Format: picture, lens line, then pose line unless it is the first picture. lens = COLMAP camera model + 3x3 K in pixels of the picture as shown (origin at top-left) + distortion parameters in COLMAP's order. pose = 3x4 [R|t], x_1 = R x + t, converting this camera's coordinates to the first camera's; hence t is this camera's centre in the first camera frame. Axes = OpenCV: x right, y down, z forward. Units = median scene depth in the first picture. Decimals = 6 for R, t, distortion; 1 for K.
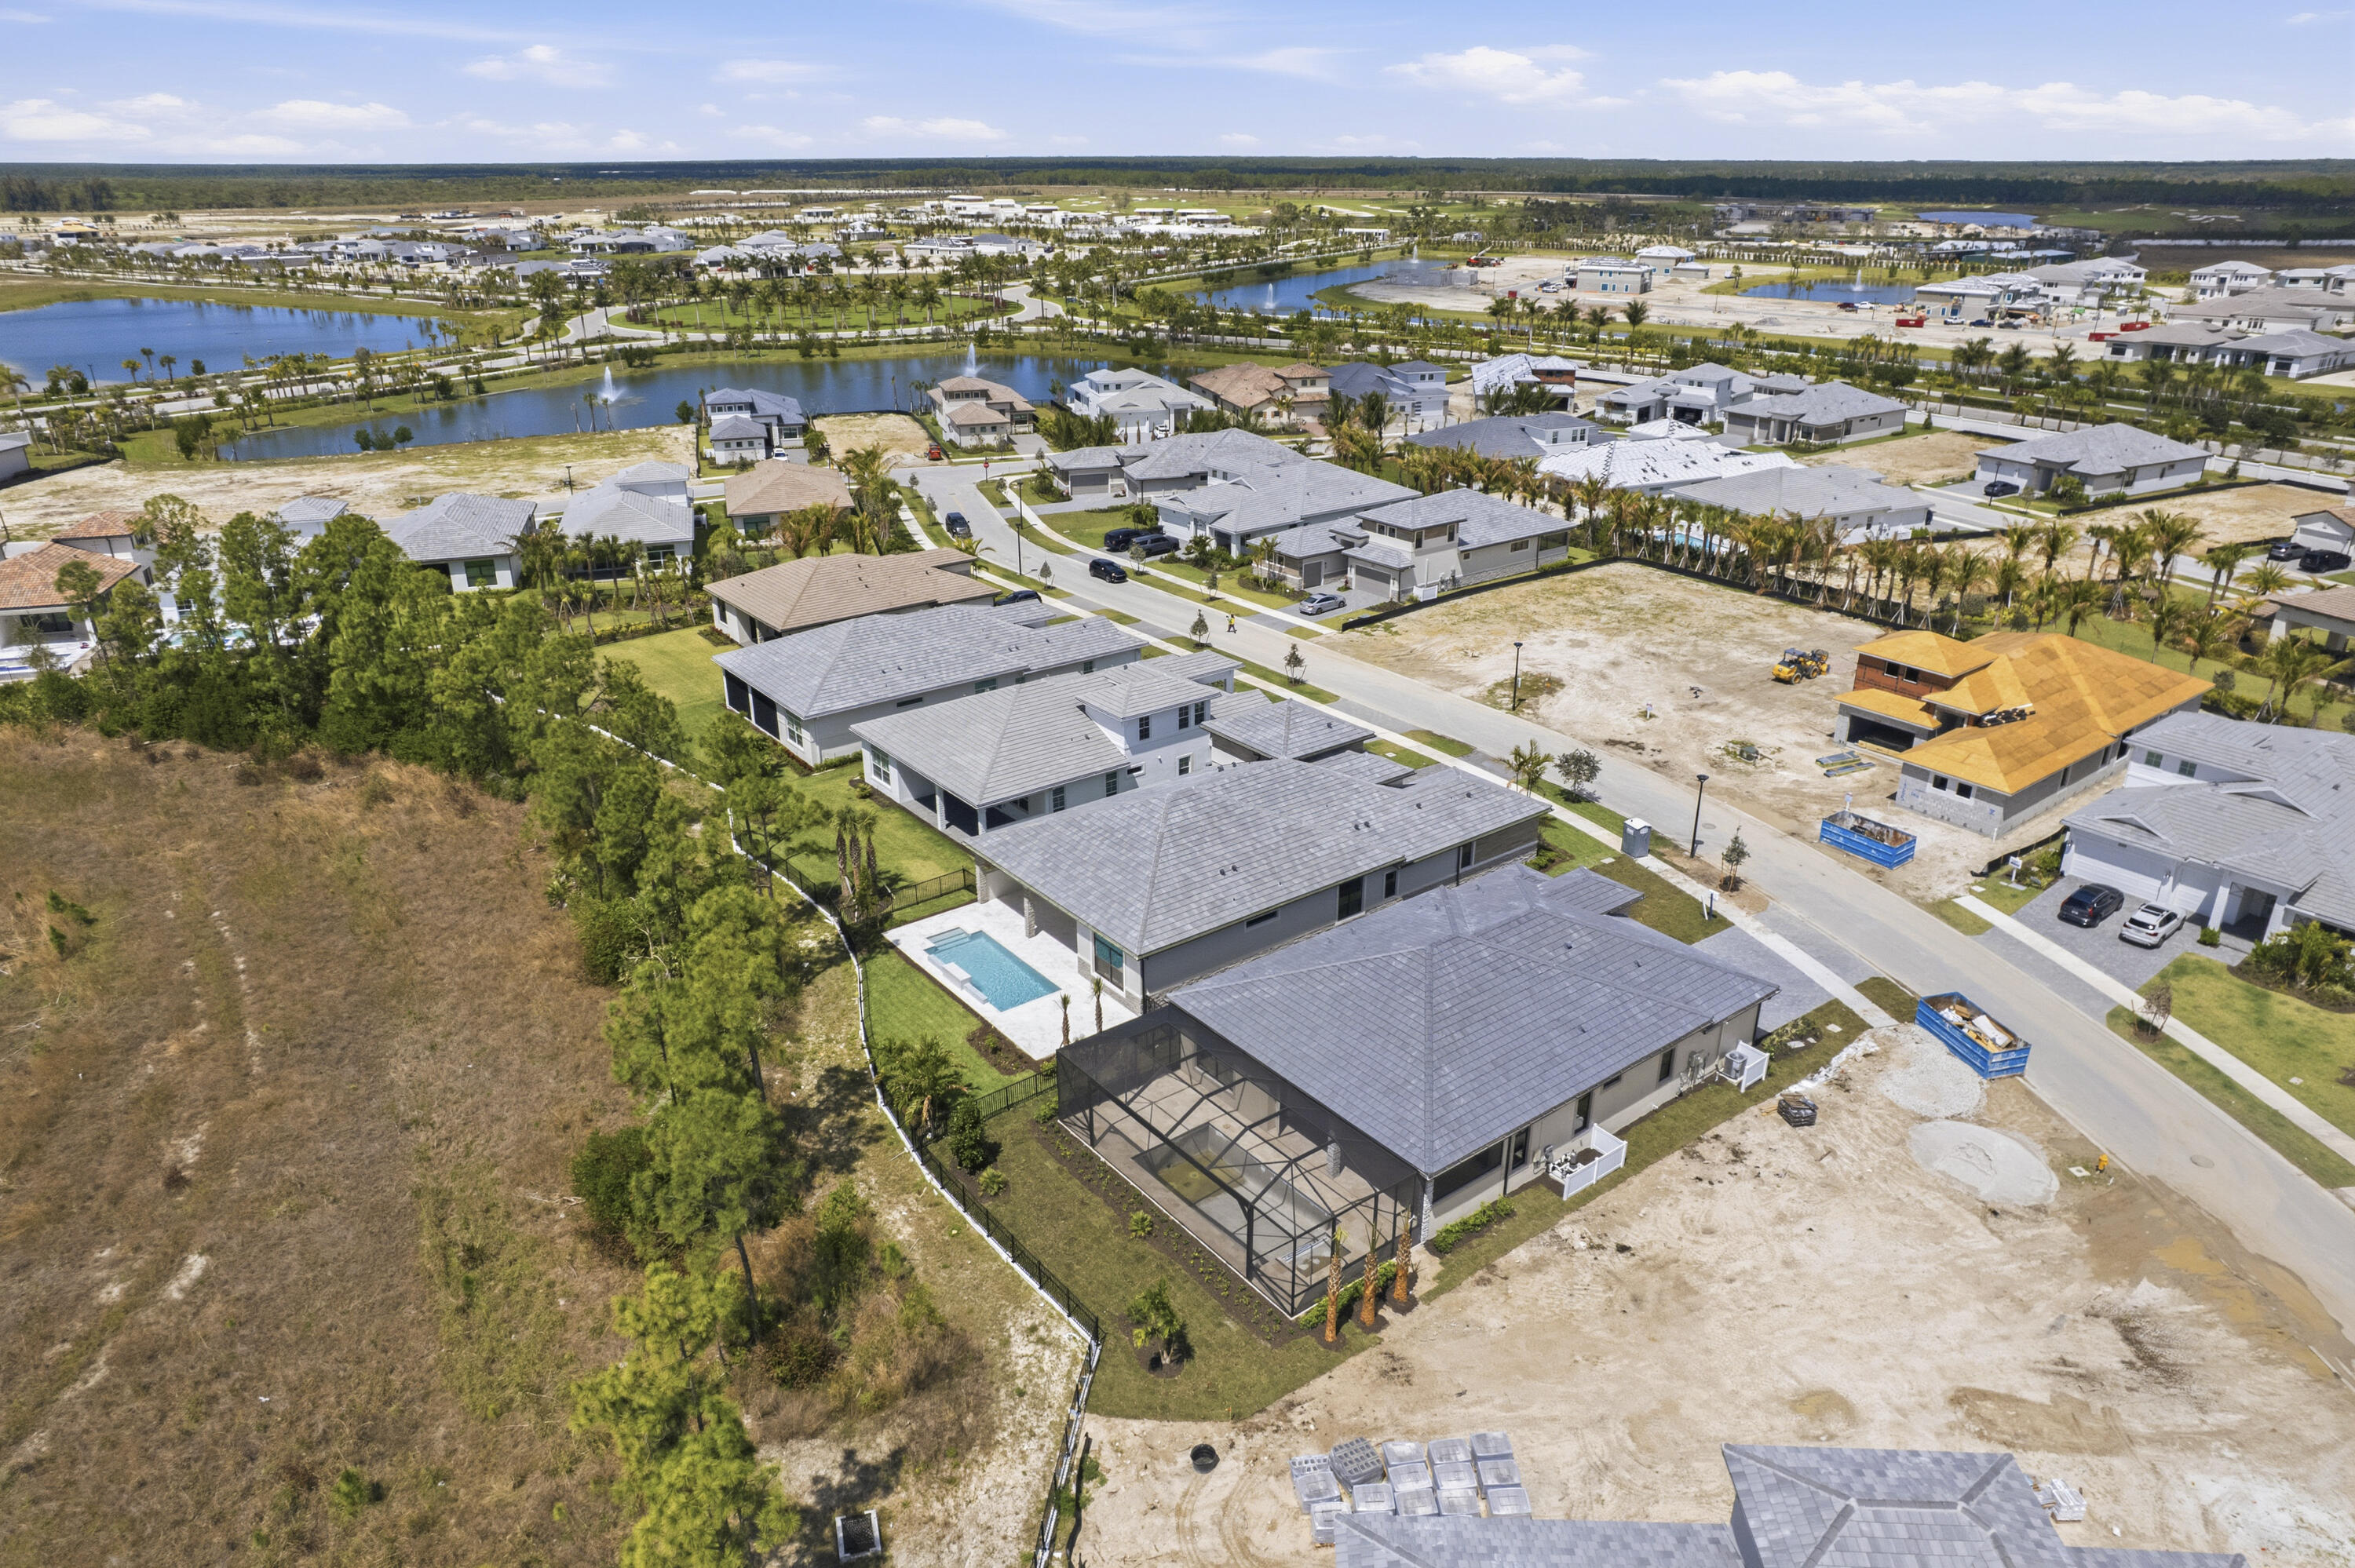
lens RADIAL K [[1513.7, 0, 1177.5], [0, 1513.7, 784.0], [0, 0, 1]] dist [-0.093660, 0.082663]
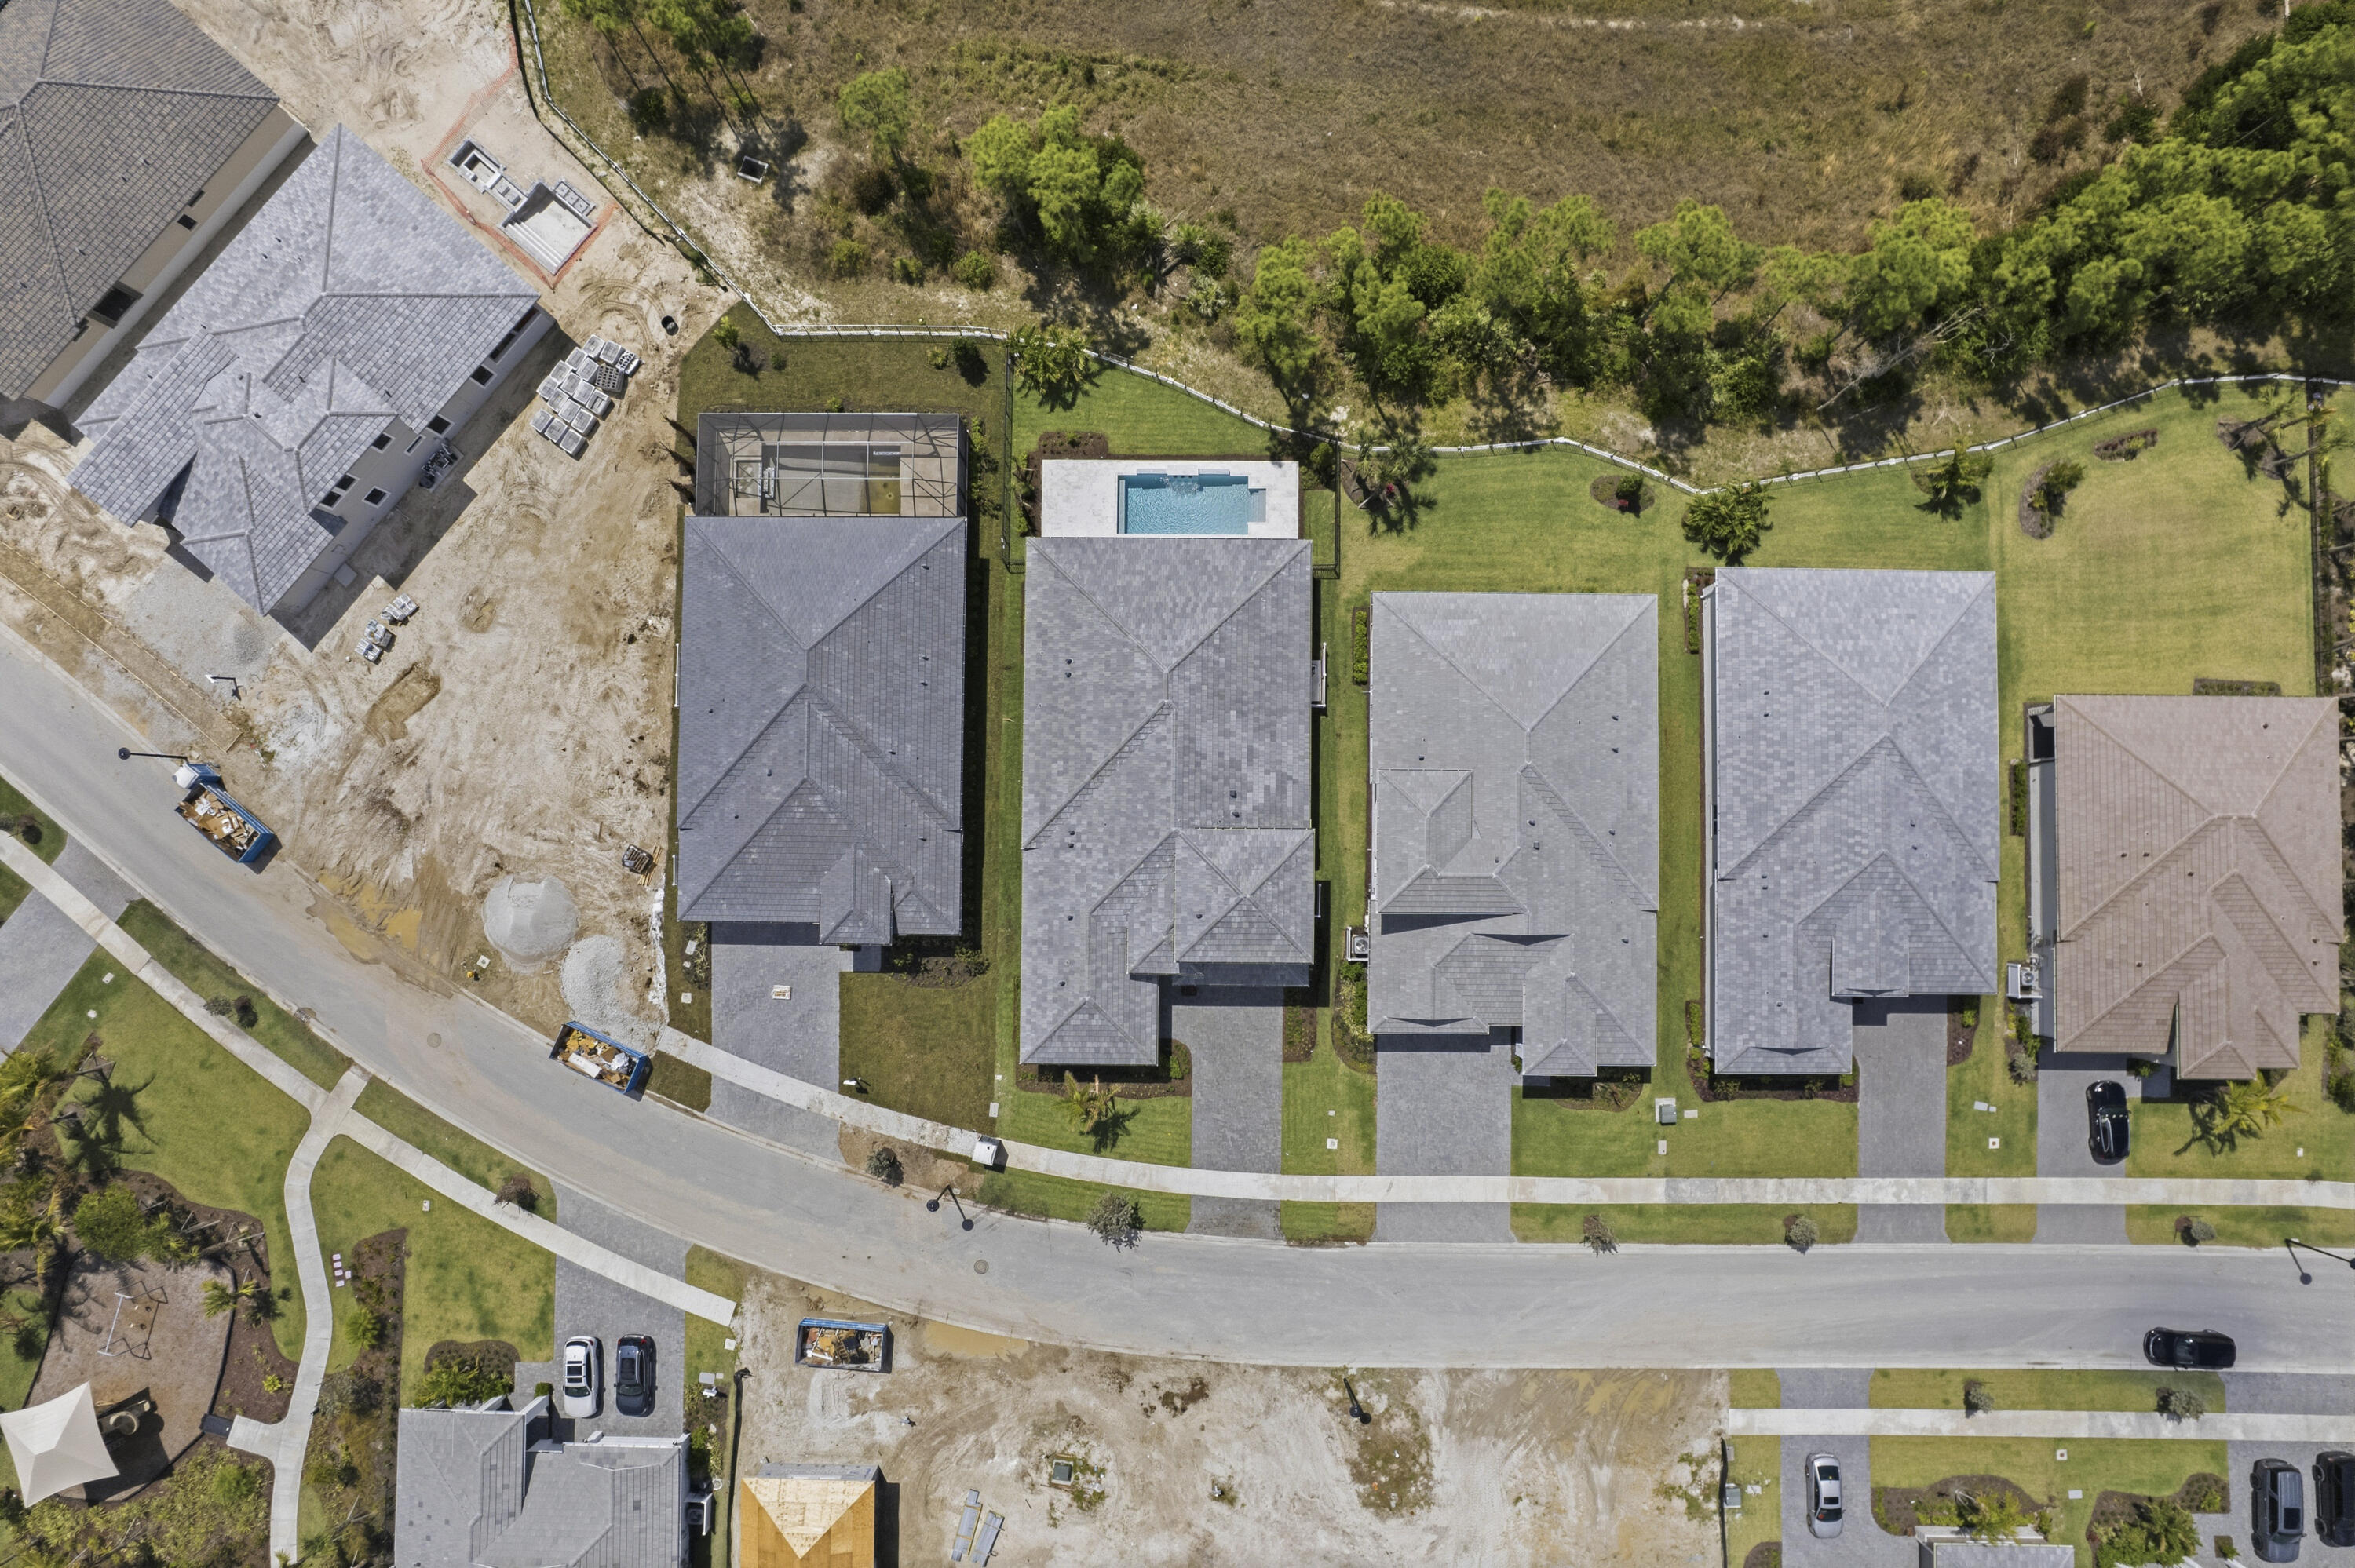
lens RADIAL K [[1513.7, 0, 1177.5], [0, 1513.7, 784.0], [0, 0, 1]] dist [-0.093660, 0.082663]
pose [[-0.617658, 0.786240, -0.018045, 0.049504], [-0.295487, -0.210744, 0.931812, -0.718208], [0.728825, 0.580873, 0.362492, 0.500426]]
